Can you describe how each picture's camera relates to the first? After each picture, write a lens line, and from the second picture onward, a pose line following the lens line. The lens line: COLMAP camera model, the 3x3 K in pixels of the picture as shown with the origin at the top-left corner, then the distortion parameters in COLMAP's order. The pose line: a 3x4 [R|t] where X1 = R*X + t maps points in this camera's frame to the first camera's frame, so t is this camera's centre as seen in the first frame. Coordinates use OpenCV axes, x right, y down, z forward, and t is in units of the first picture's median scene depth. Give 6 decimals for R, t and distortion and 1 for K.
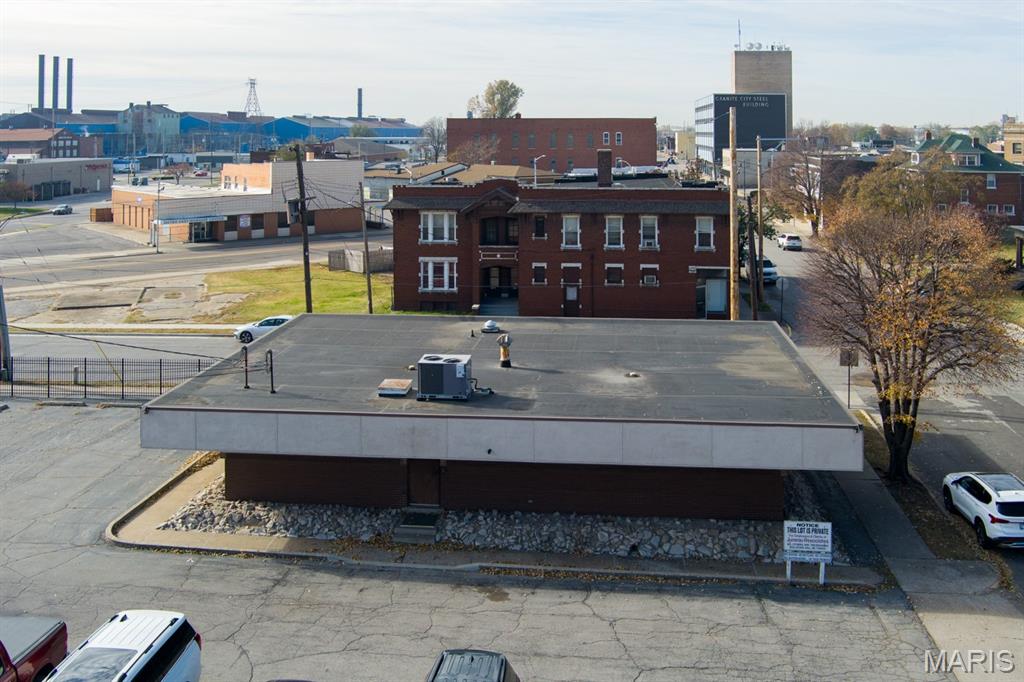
lens RADIAL K [[998.5, 0, 511.4], [0, 998.5, 126.2], [0, 0, 1]] dist [-0.039407, -0.006581]
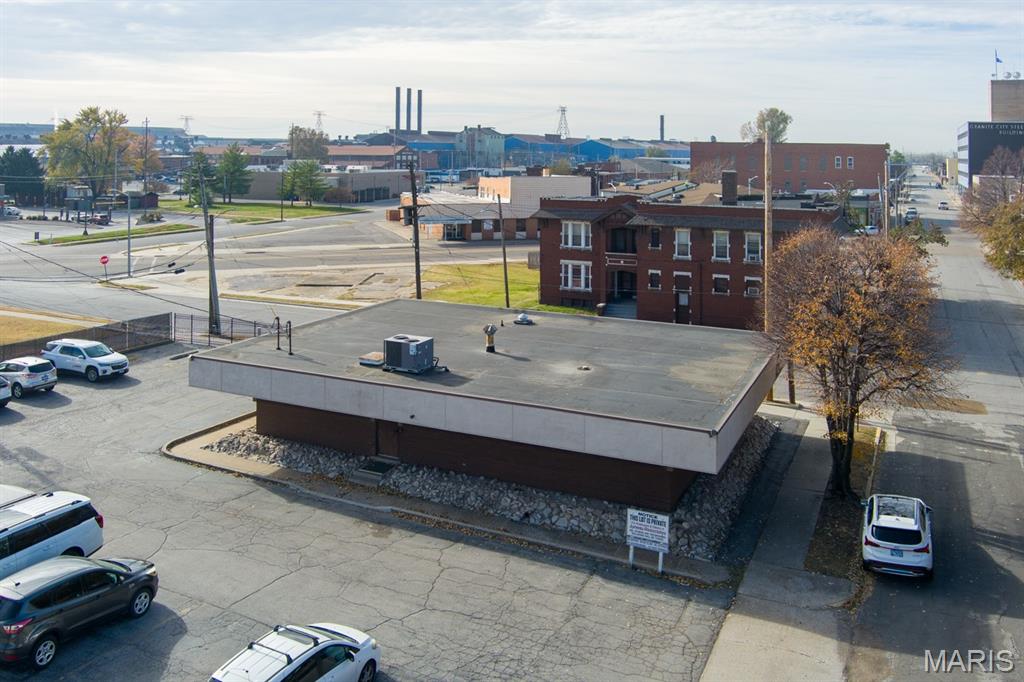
lens RADIAL K [[870.7, 0, 518.4], [0, 870.7, 145.9], [0, 0, 1]] dist [-0.070228, 0.057995]
pose [[0.947528, 0.013225, -0.319399, 0.194279], [-0.013925, 0.999903, 0.000092, -0.001366], [0.319369, 0.004360, 0.947620, 0.021391]]
